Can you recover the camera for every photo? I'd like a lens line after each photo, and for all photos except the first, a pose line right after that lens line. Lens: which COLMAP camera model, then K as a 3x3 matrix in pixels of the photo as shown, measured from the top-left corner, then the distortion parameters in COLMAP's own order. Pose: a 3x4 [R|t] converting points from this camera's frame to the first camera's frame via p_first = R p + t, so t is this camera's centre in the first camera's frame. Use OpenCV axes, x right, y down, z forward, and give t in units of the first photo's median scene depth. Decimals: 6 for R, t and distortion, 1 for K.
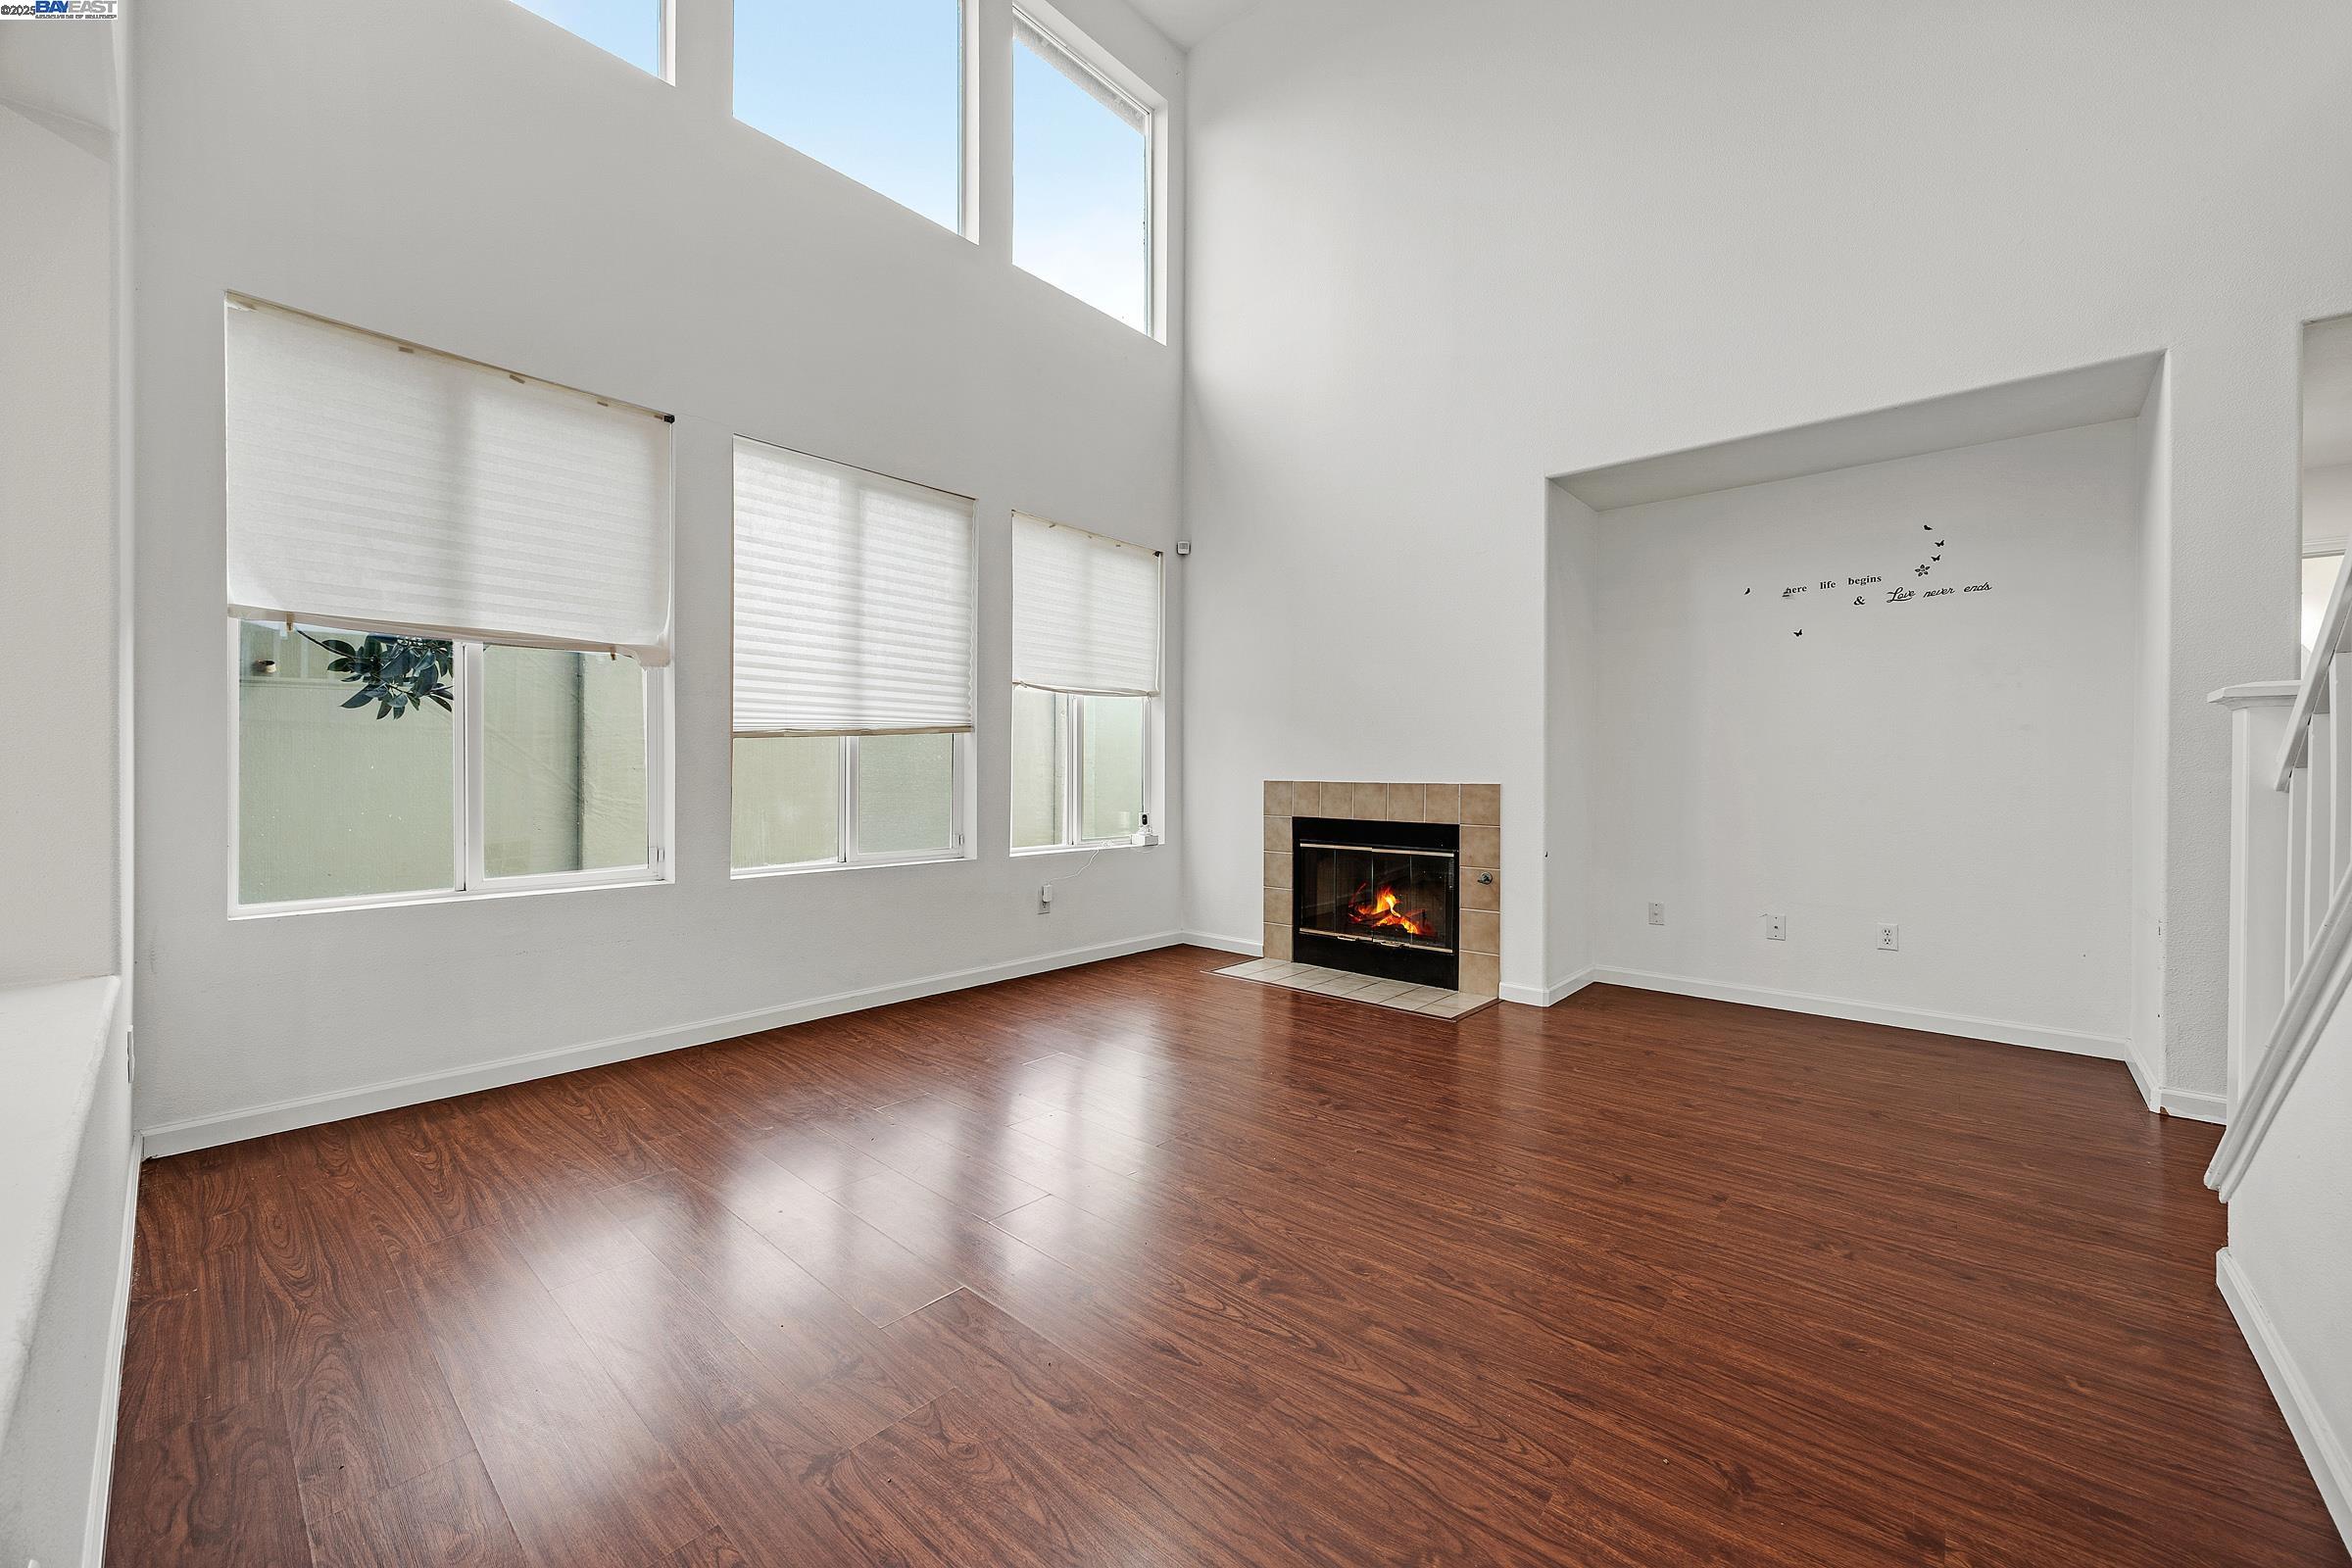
lens RADIAL K [[895.8, 0, 1176.6], [0, 895.8, 782.8], [0, 0, 1]] dist [-0.003494, 0.000620]
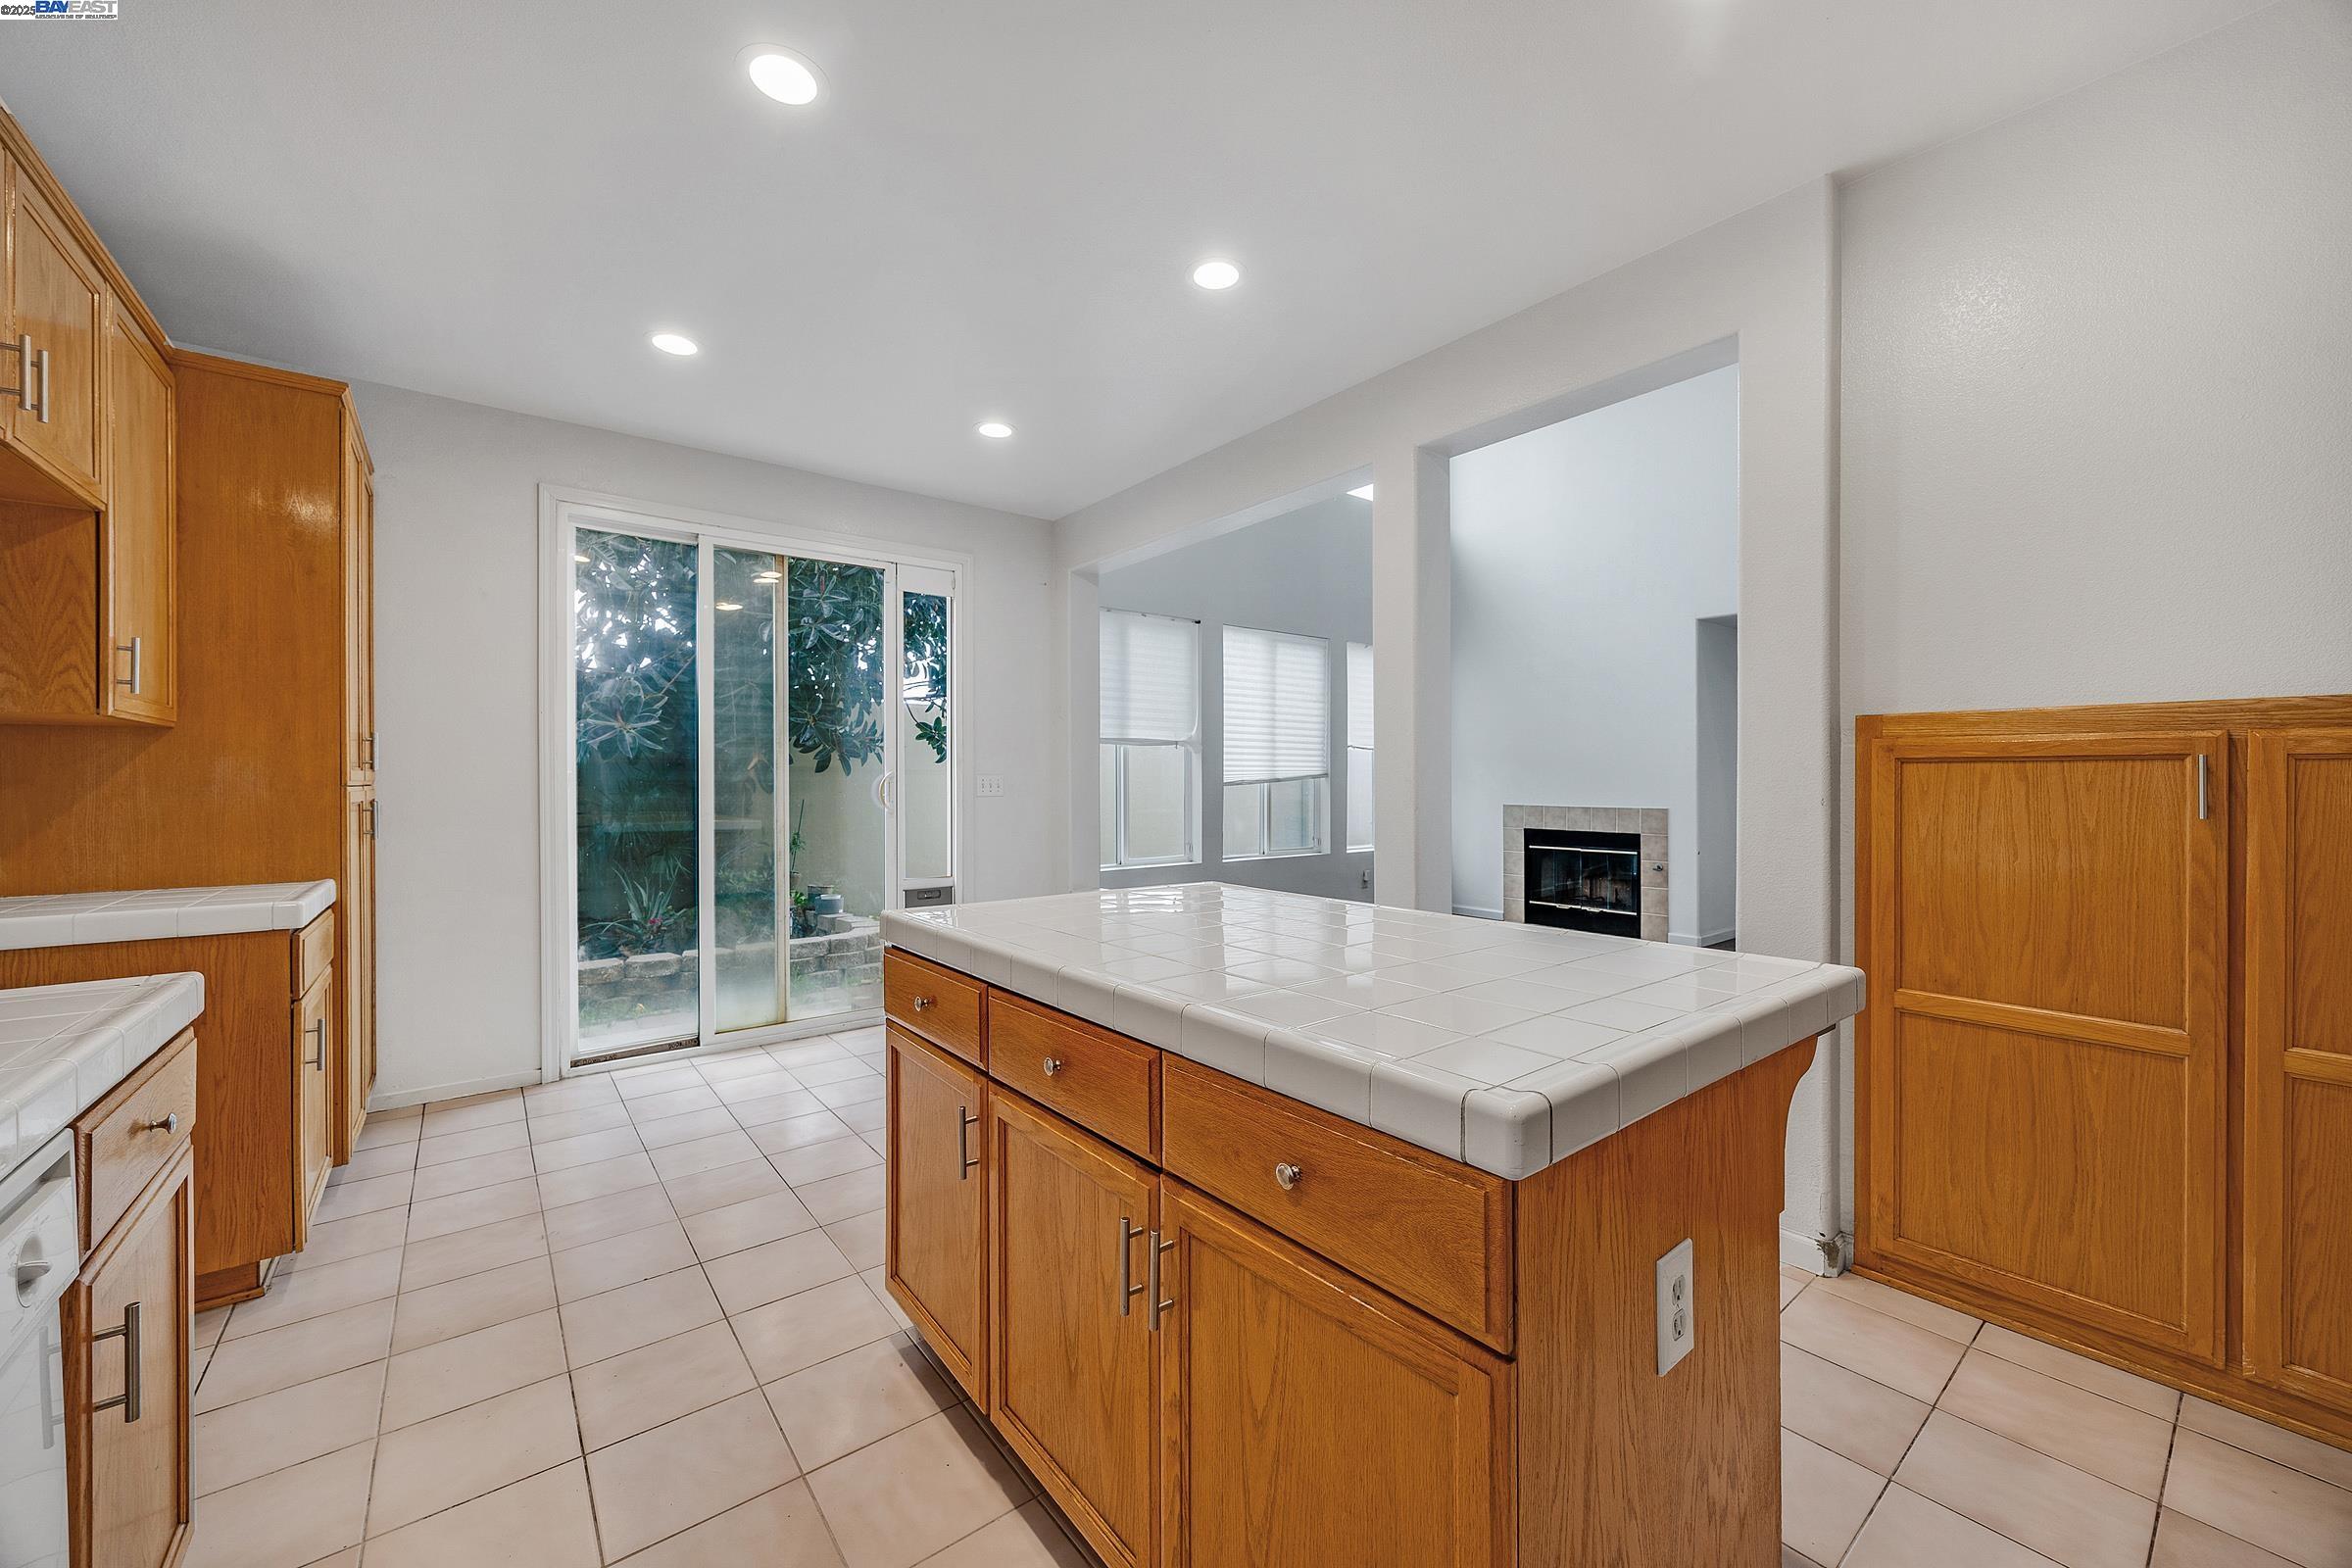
lens RADIAL K [[895.8, 0, 1178.3], [0, 895.8, 786.6], [0, 0, 1]] dist [-0.003494, 0.000620]
pose [[0.984765, -0.005792, -0.173792, -0.215359], [0.005183, 0.999979, -0.003958, -0.035228], [0.173811, 0.002997, 0.984774, -0.706647]]
